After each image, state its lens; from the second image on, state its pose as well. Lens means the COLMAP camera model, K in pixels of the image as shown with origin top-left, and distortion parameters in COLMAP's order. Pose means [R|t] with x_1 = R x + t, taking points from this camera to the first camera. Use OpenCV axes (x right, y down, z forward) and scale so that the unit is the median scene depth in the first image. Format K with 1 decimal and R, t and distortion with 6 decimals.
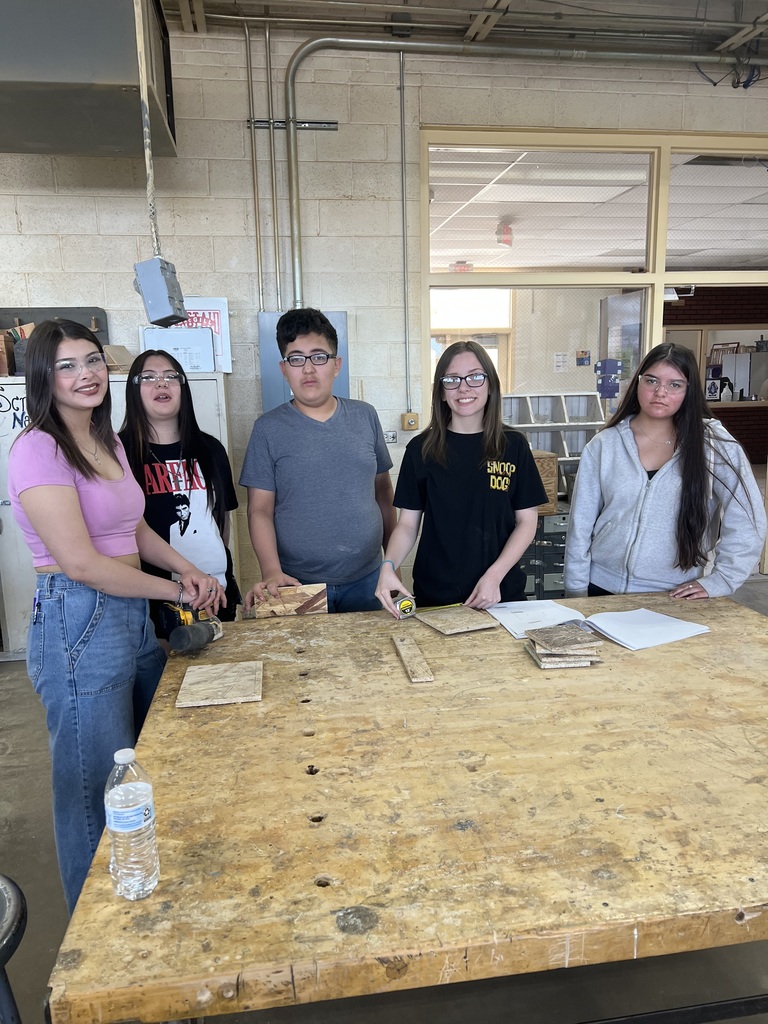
lens RADIAL K [[773.5, 0, 386.1], [0, 773.5, 528.6], [0, 0, 1]] dist [0.048719, -0.062546]
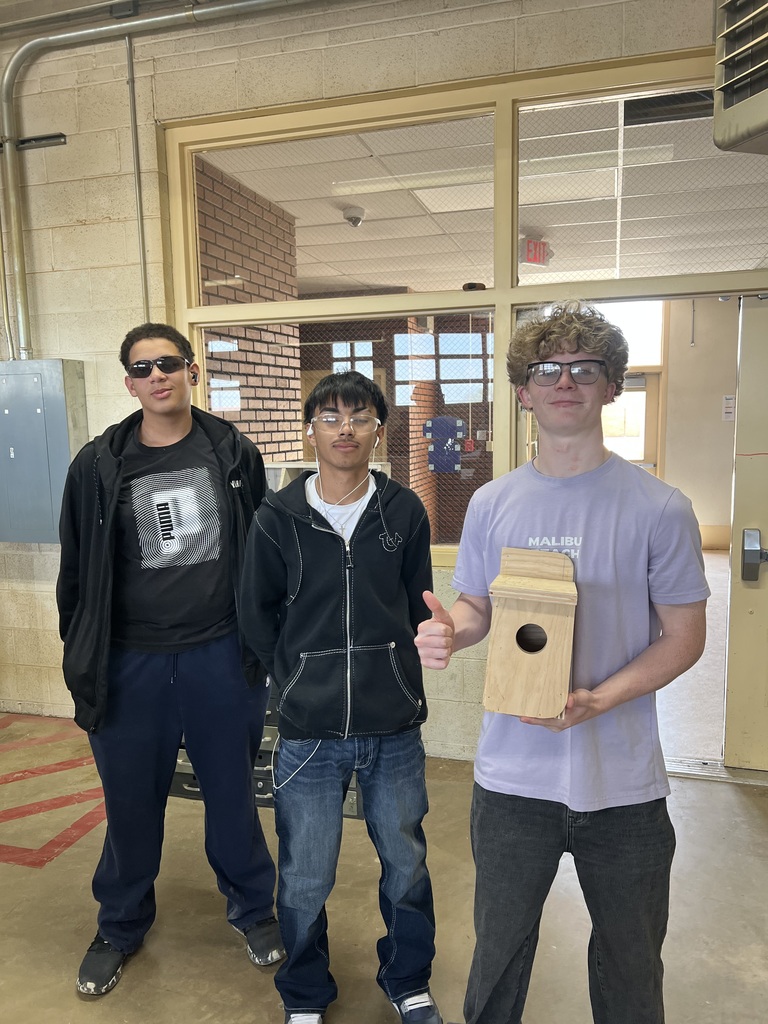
lens RADIAL K [[773.5, 0, 386.1], [0, 773.5, 528.6], [0, 0, 1]] dist [0.048719, -0.062546]
pose [[0.906051, 0.065523, -0.418065, 0.609106], [-0.085475, 0.995914, -0.029158, -0.106773], [0.414446, 0.062152, 0.907949, 0.406143]]
